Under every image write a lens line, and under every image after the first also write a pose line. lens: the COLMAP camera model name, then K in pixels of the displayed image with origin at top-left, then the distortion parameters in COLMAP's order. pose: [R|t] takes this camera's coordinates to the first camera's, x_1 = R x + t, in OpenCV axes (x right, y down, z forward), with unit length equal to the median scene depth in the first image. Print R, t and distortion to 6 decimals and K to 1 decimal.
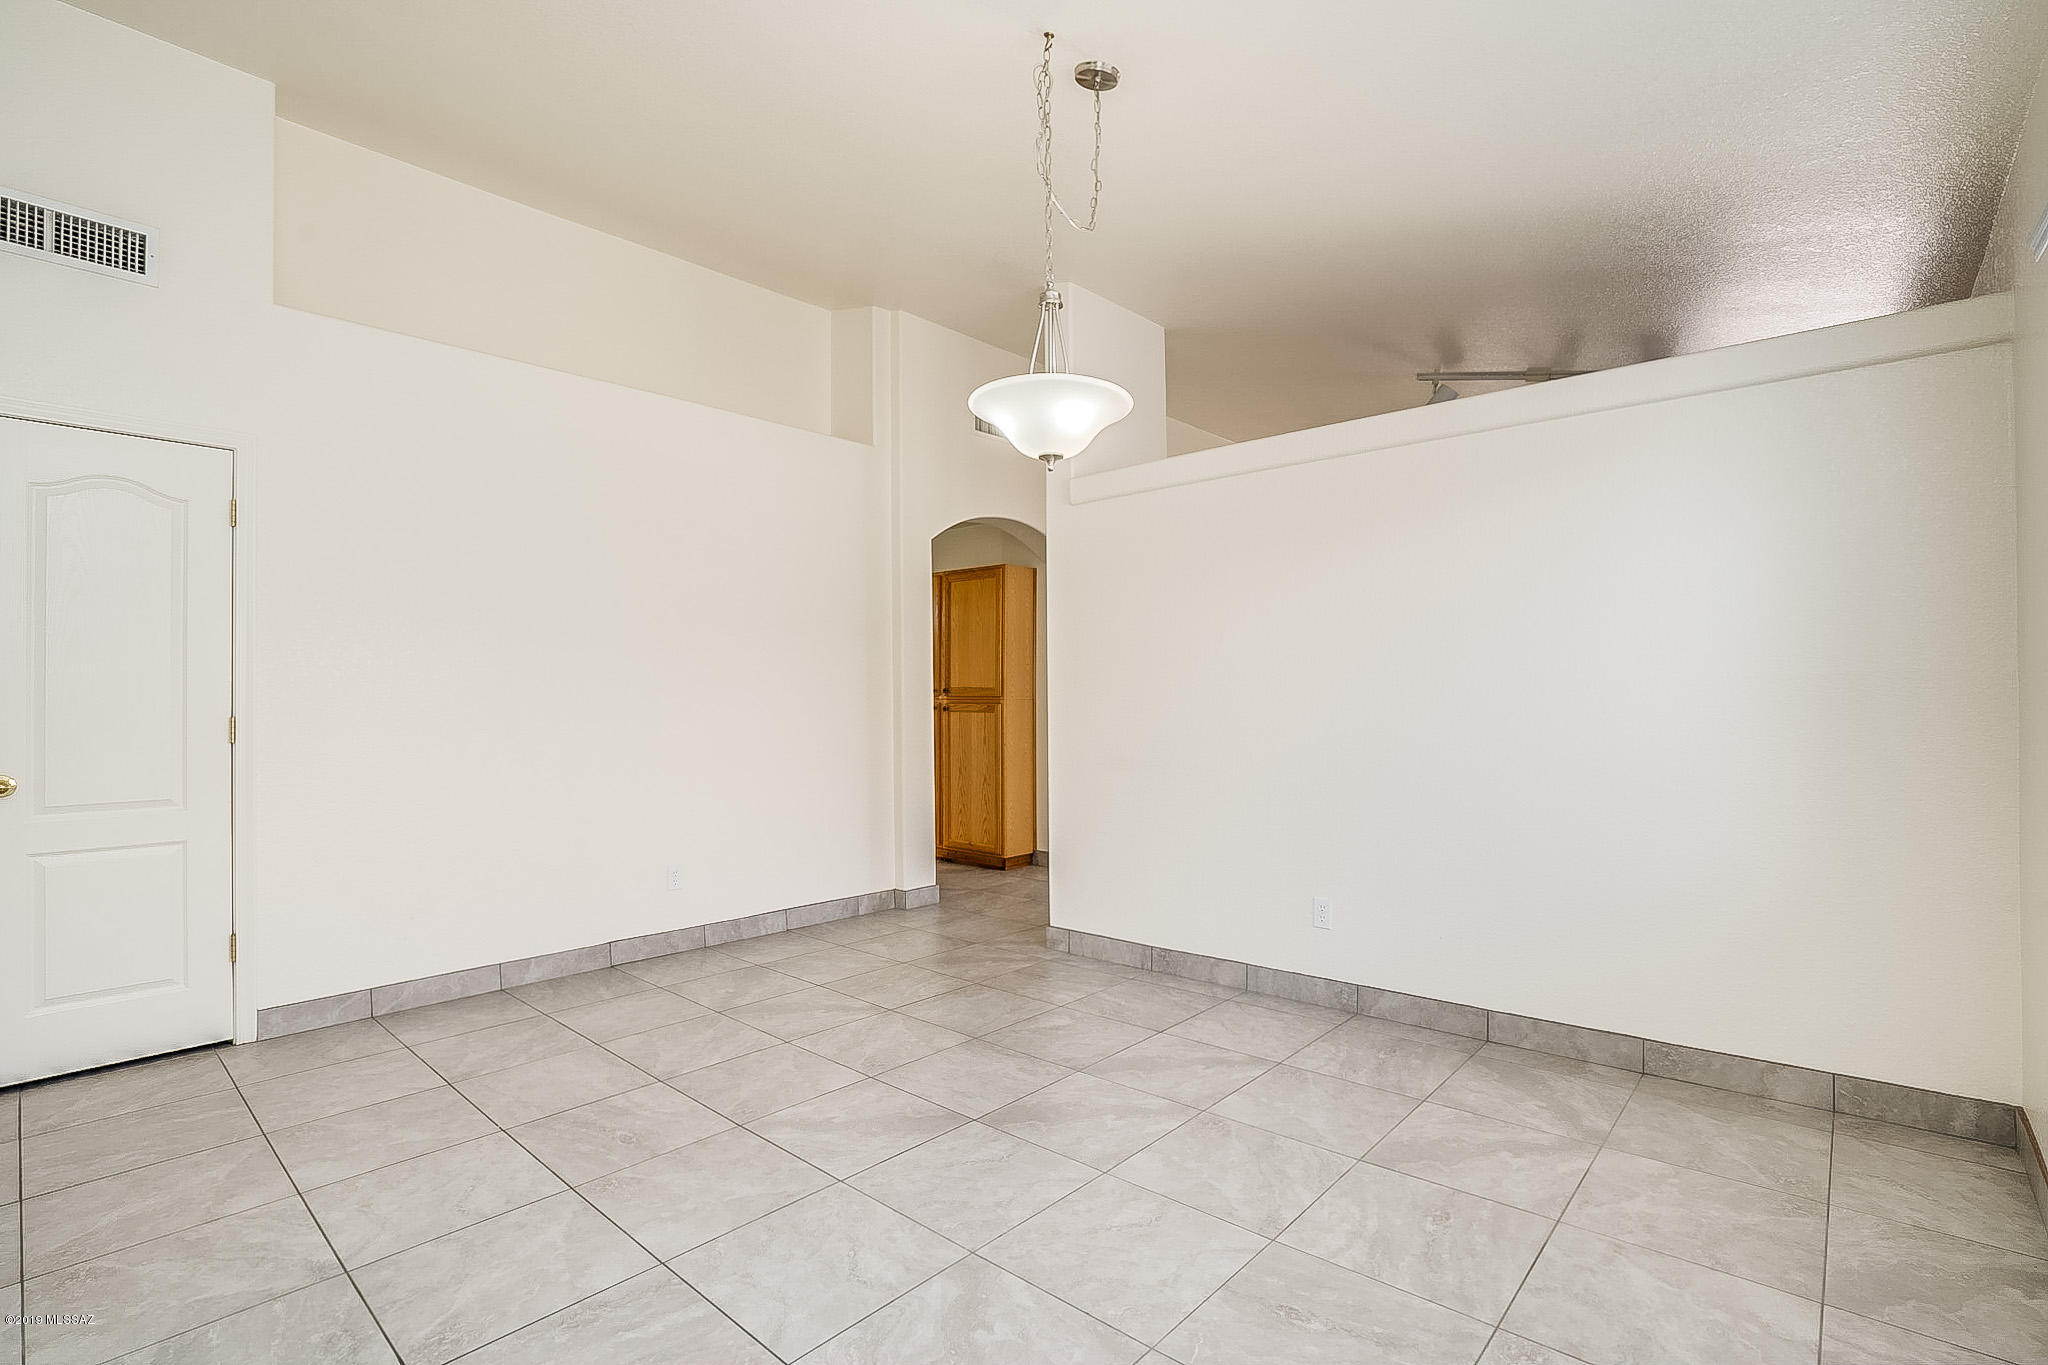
lens RADIAL K [[950.2, 0, 1037.1], [0, 950.2, 703.4], [0, 0, 1]] dist [-0.066421, 0.025496]
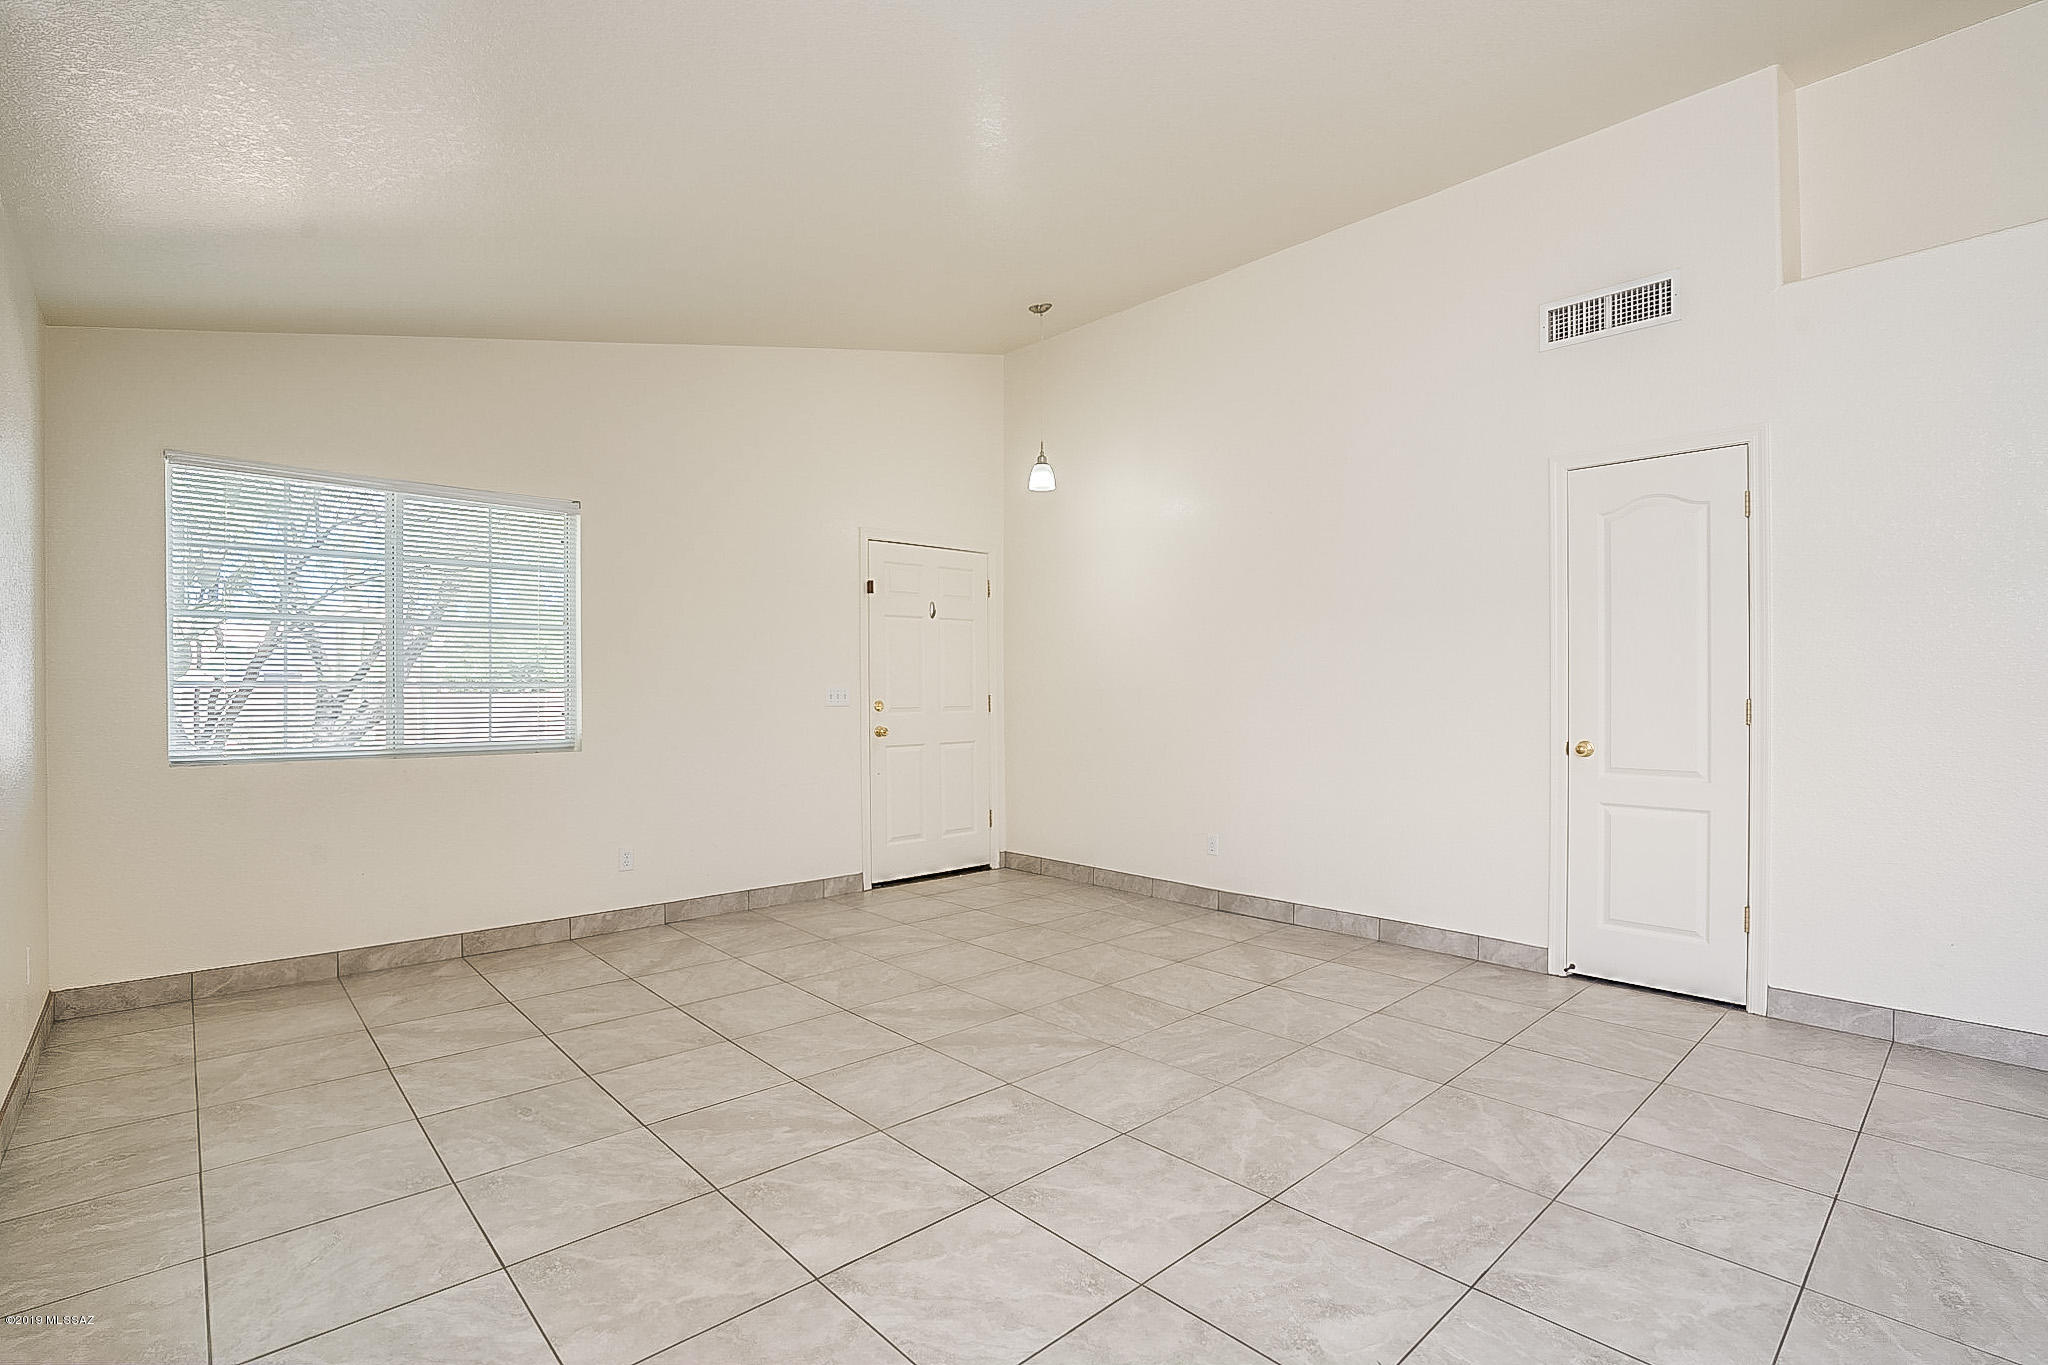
lens RADIAL K [[958.1, 0, 1039.7], [0, 958.1, 686.9], [0, 0, 1]] dist [-0.061366, 0.026102]
pose [[-0.093964, 0.005188, -0.995562, 0.275019], [0.000881, 0.999986, 0.005127, -0.005571], [0.995575, -0.000395, -0.093967, 0.309346]]
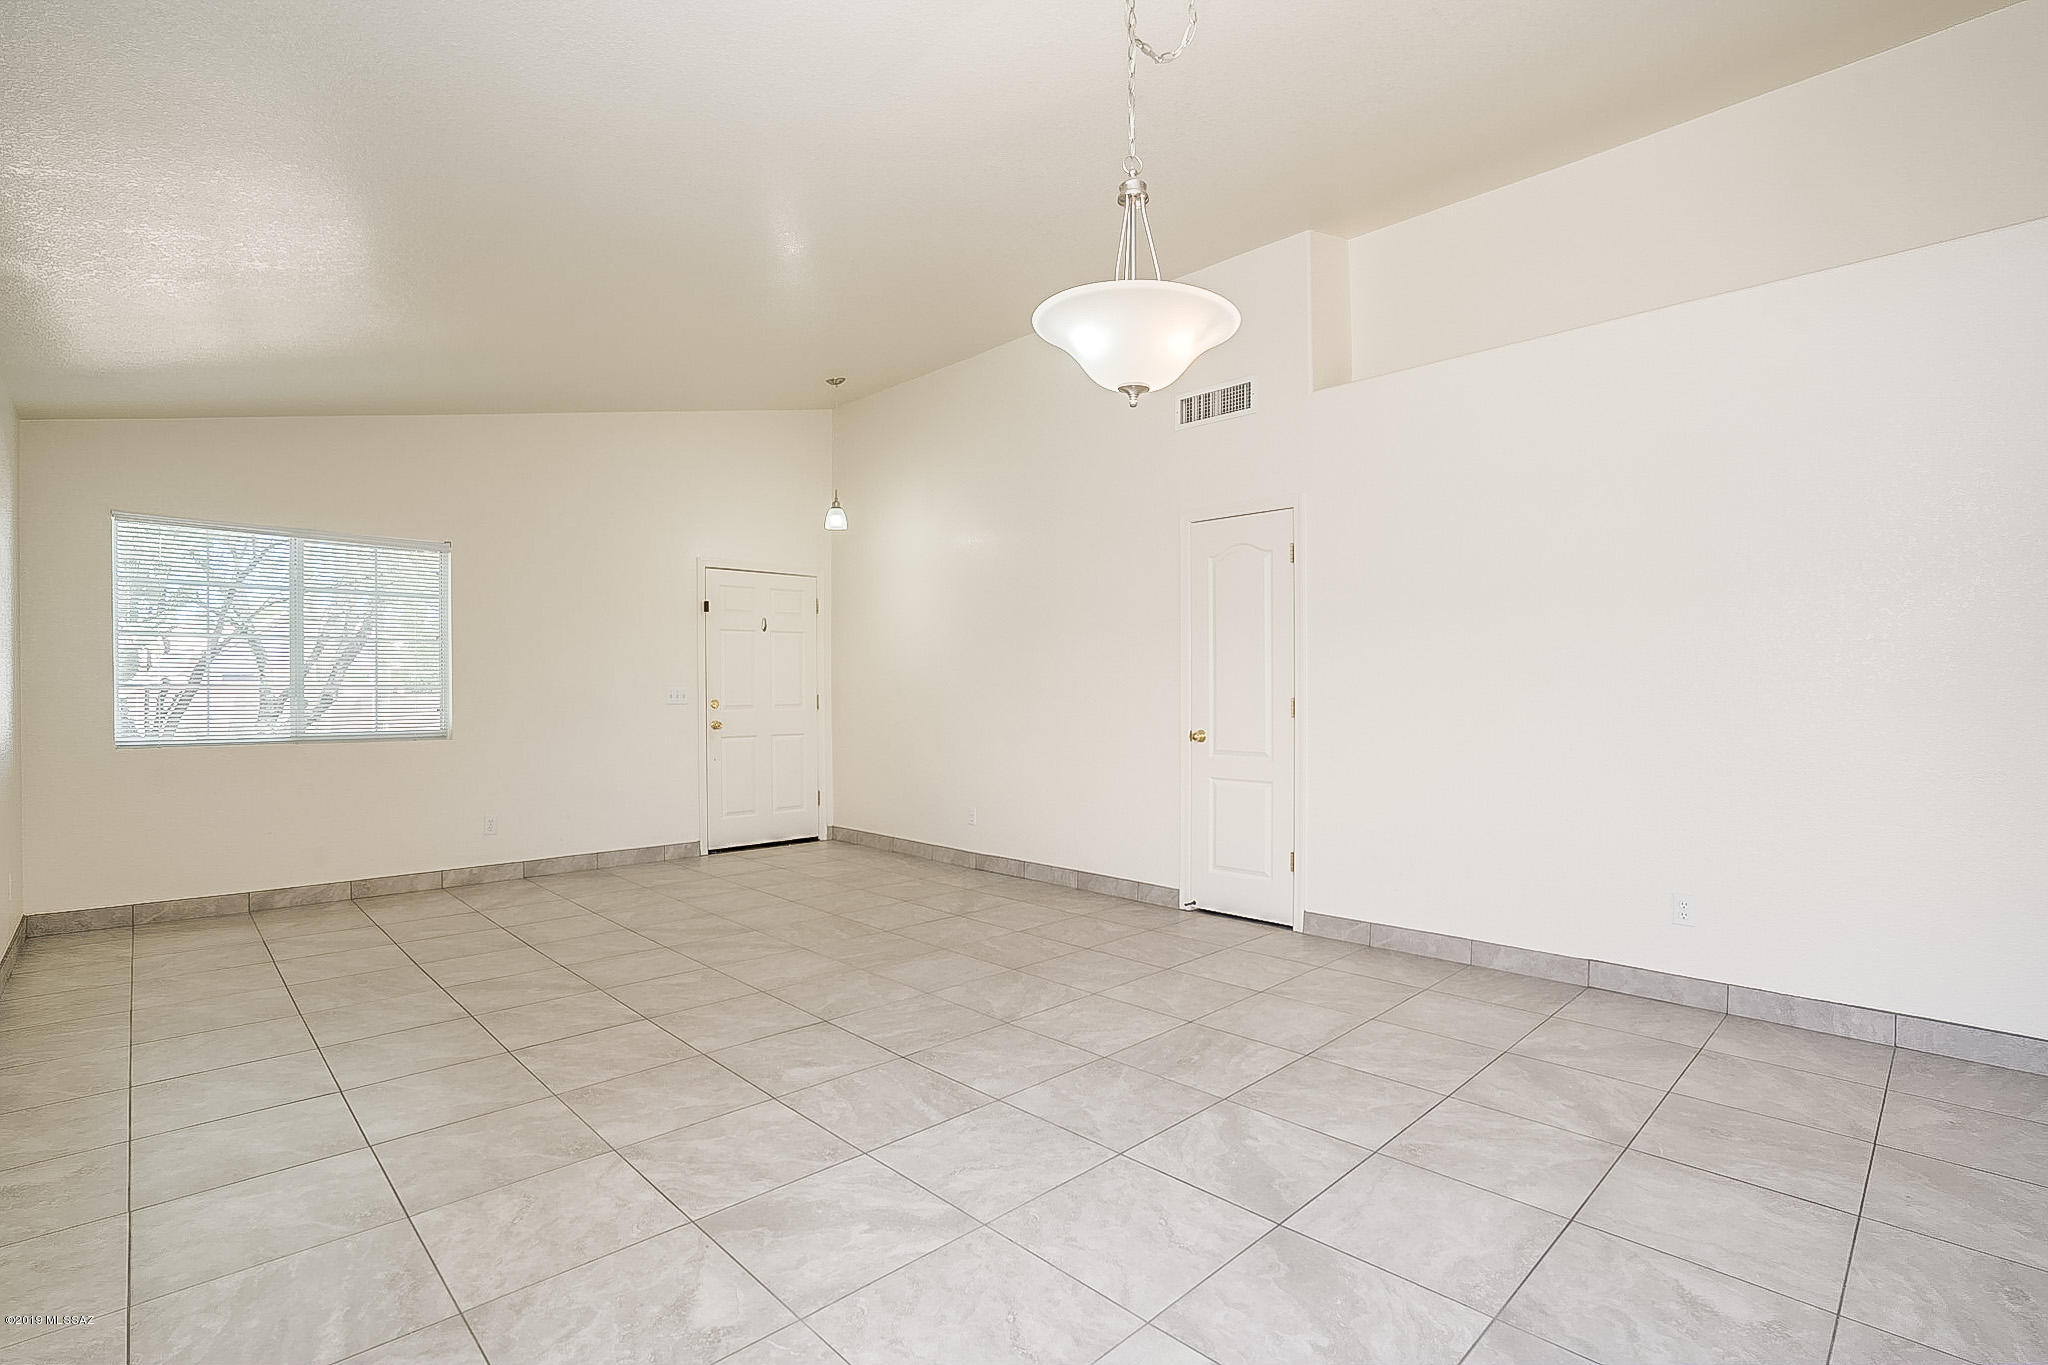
lens RADIAL K [[958.1, 0, 1039.7], [0, 958.1, 686.9], [0, 0, 1]] dist [-0.061366, 0.026102]
pose [[-0.070991, 0.004709, -0.997466, 0.648687], [0.000584, 0.999989, 0.004679, -0.009822], [0.997477, -0.000250, -0.070993, 0.758580]]
